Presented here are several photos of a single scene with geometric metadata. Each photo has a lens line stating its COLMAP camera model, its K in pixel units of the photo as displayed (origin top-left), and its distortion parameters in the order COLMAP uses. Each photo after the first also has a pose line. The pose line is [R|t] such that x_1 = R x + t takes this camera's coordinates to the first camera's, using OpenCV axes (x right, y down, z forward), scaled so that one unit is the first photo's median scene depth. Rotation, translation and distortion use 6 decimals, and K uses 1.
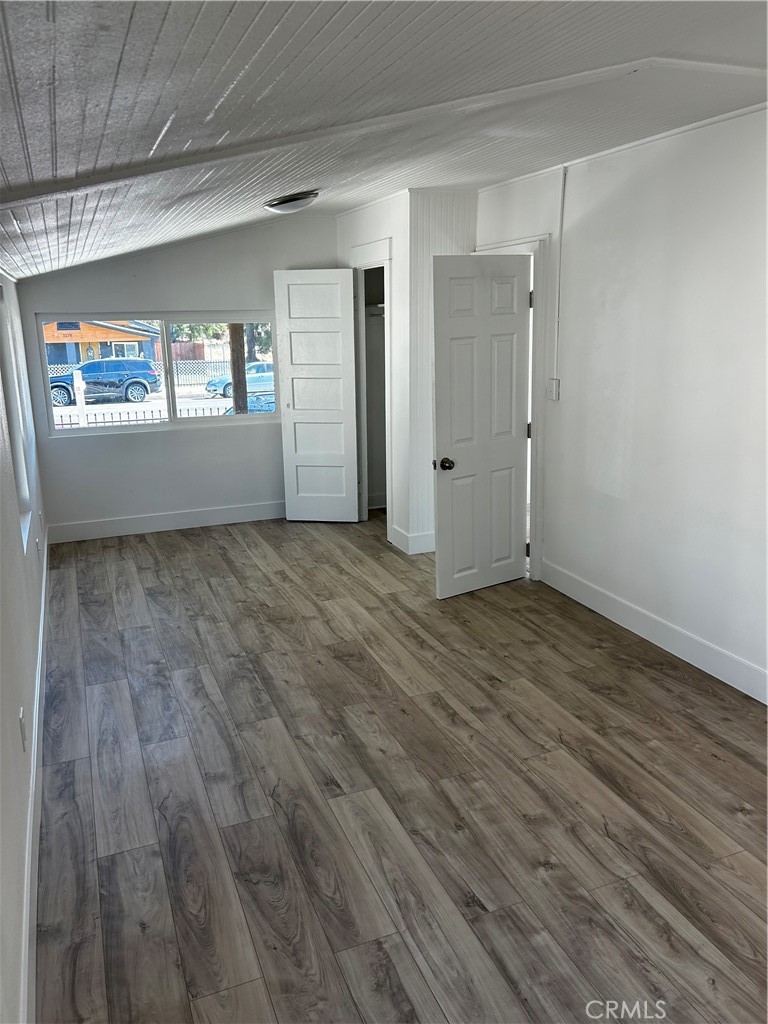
lens RADIAL K [[776.3, 0, 370.7], [0, 776.3, 518.0], [0, 0, 1]] dist [0.063196, -0.087374]
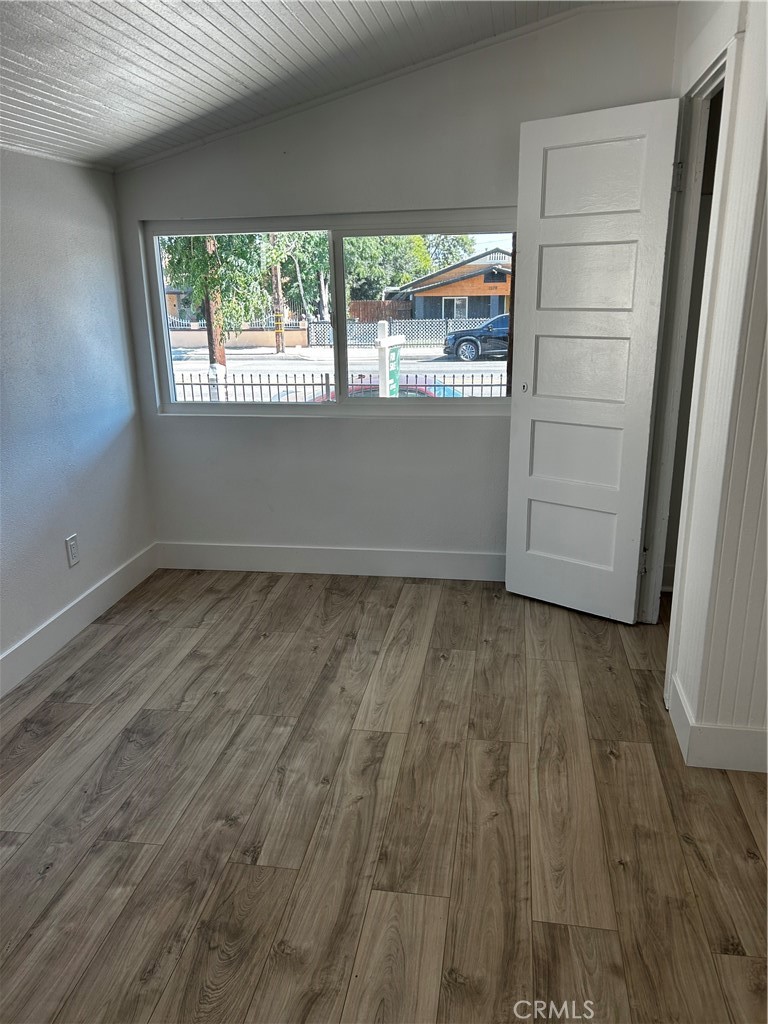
lens RADIAL K [[776.3, 0, 370.7], [0, 776.3, 518.0], [0, 0, 1]] dist [0.063196, -0.087374]
pose [[0.854971, 0.146793, -0.497470, 0.096297], [-0.119935, 0.989073, 0.085731, -0.103245], [0.504619, -0.013633, 0.863234, 0.562293]]
